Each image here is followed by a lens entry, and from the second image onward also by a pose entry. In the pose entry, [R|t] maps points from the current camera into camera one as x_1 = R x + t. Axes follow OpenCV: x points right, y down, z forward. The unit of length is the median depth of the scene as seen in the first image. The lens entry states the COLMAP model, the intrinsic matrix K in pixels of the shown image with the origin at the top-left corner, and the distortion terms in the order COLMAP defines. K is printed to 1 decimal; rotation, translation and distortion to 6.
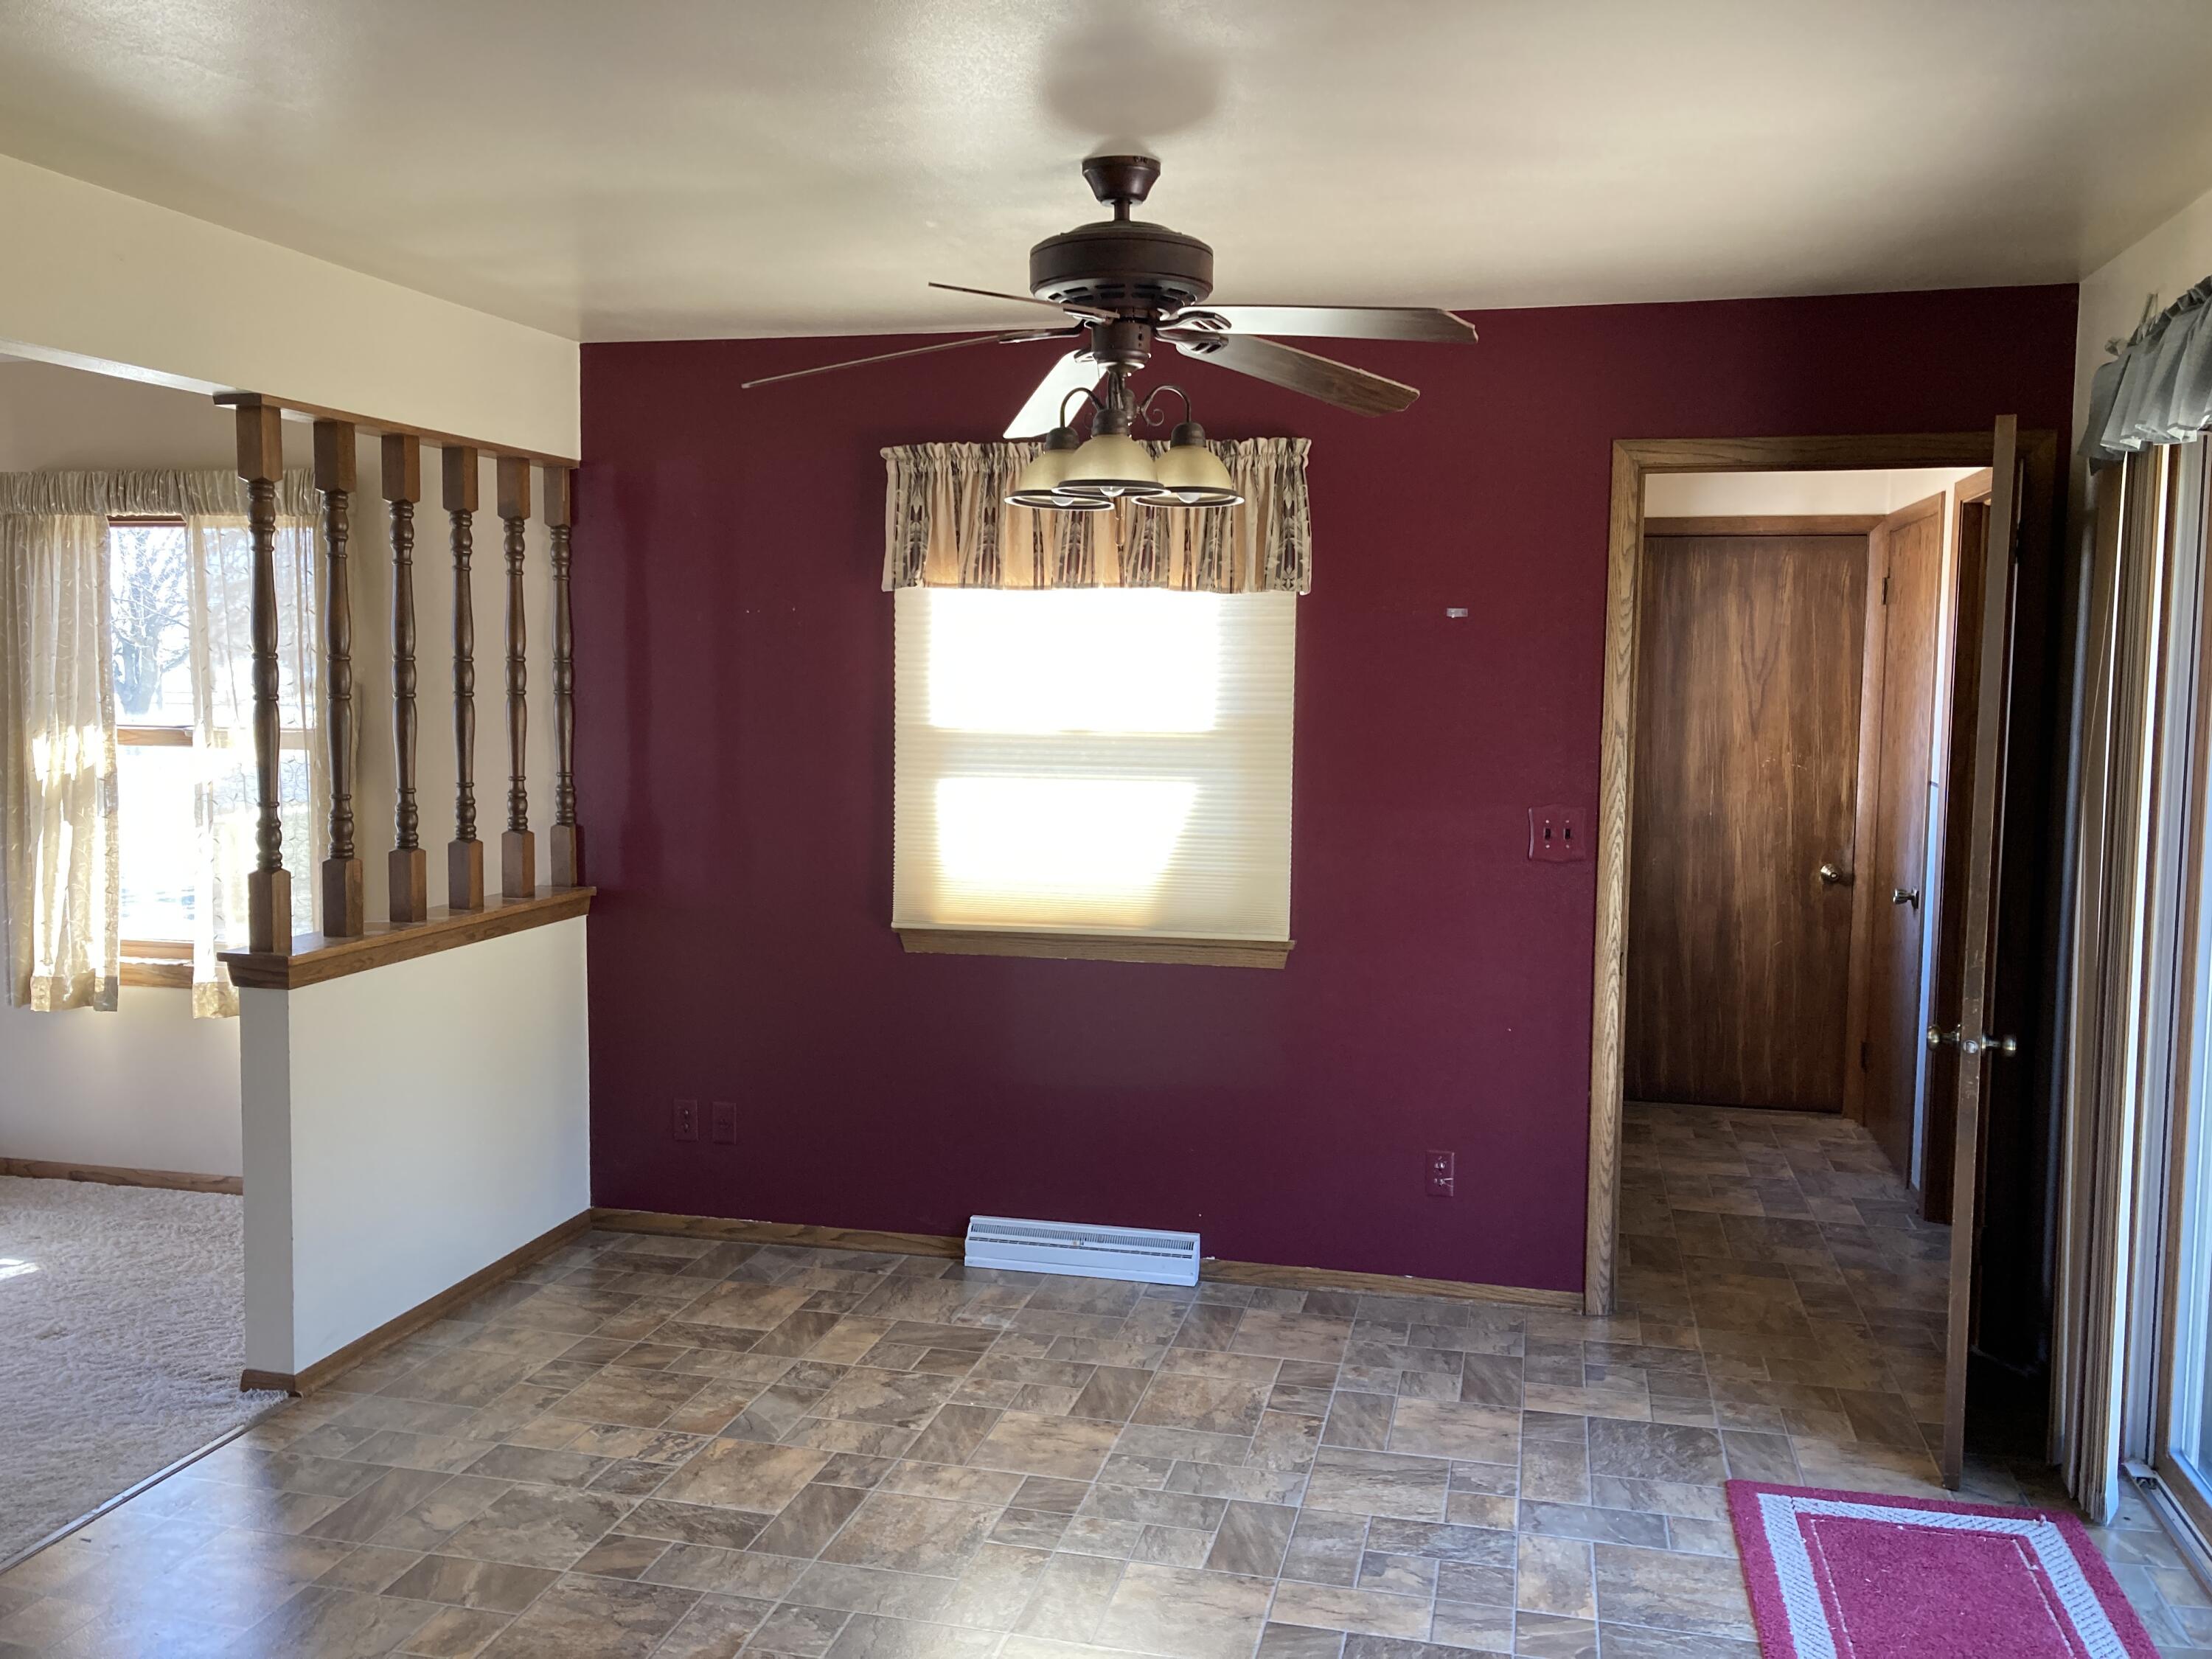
lens RADIAL K [[1806.4, 0, 1106.0], [0, 1806.4, 829.5], [0, 0, 1]] dist [0.005640, 0.002609]
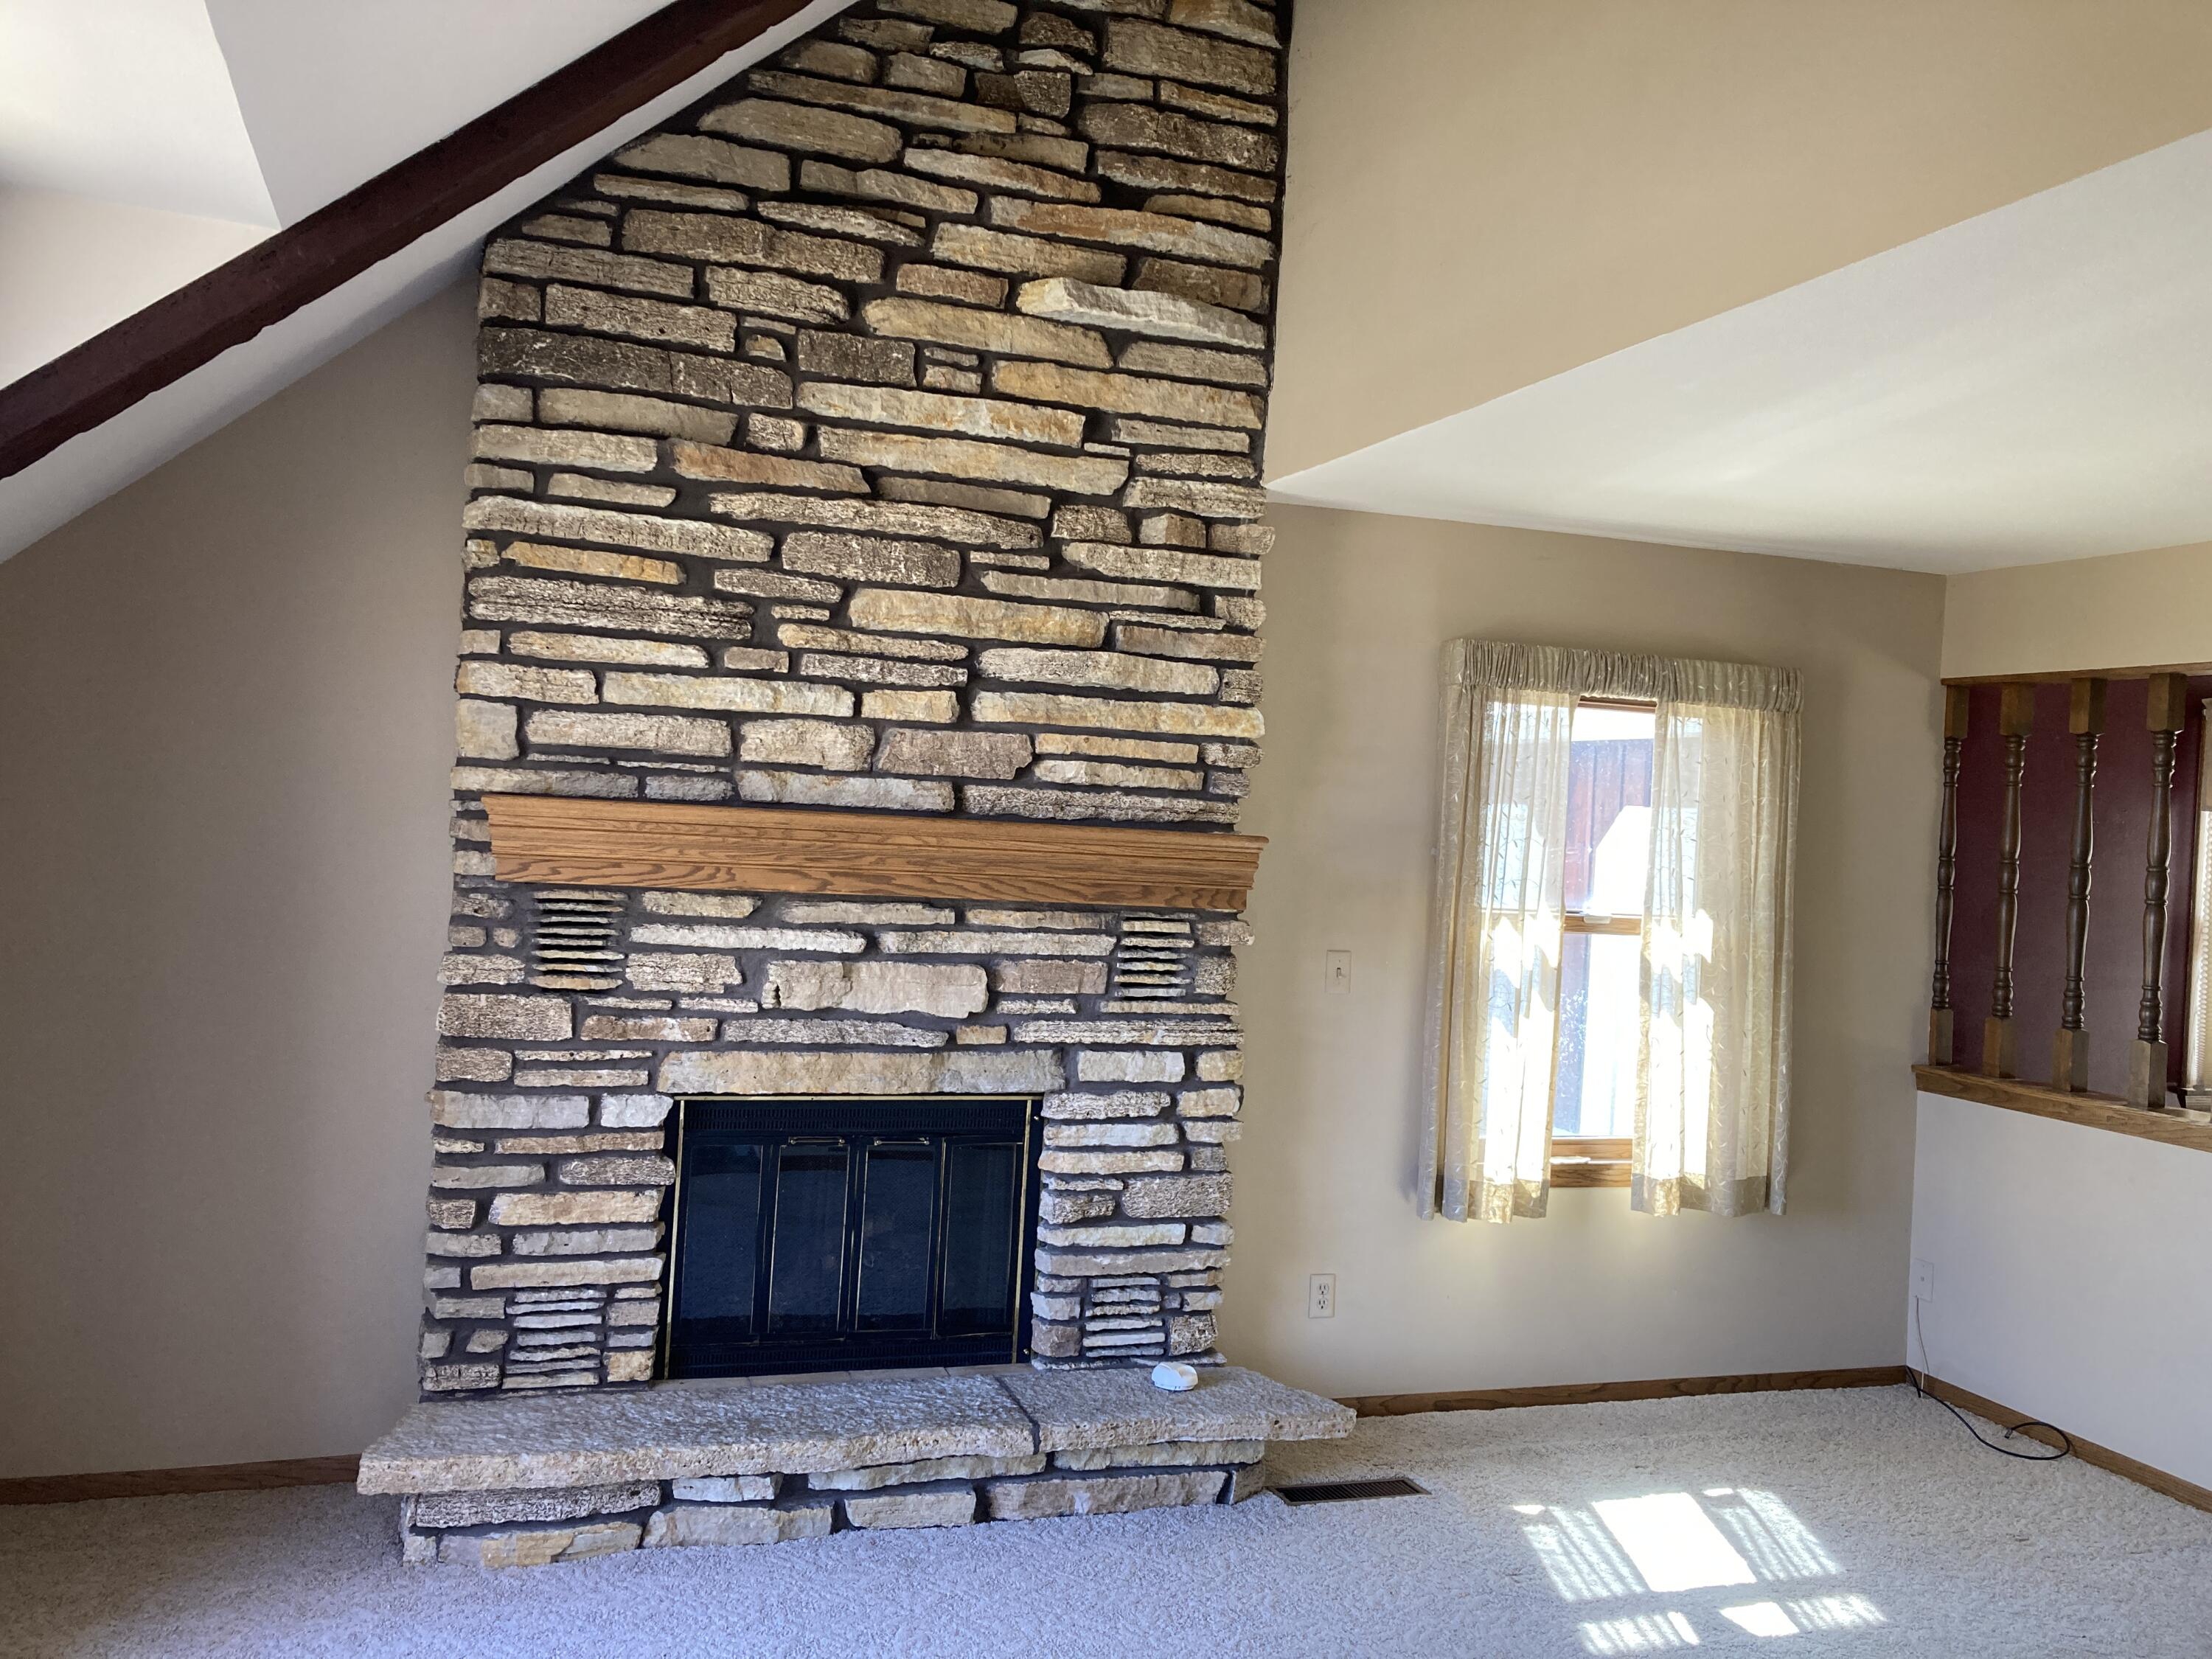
lens RADIAL K [[1806.4, 0, 1106.0], [0, 1806.4, 829.5], [0, 0, 1]] dist [0.005640, 0.002609]
pose [[0.831952, 0.026698, 0.554205, -1.297224], [0.003286, 0.998587, -0.053037, -0.052604], [-0.554838, 0.045945, 0.830689, 0.355236]]
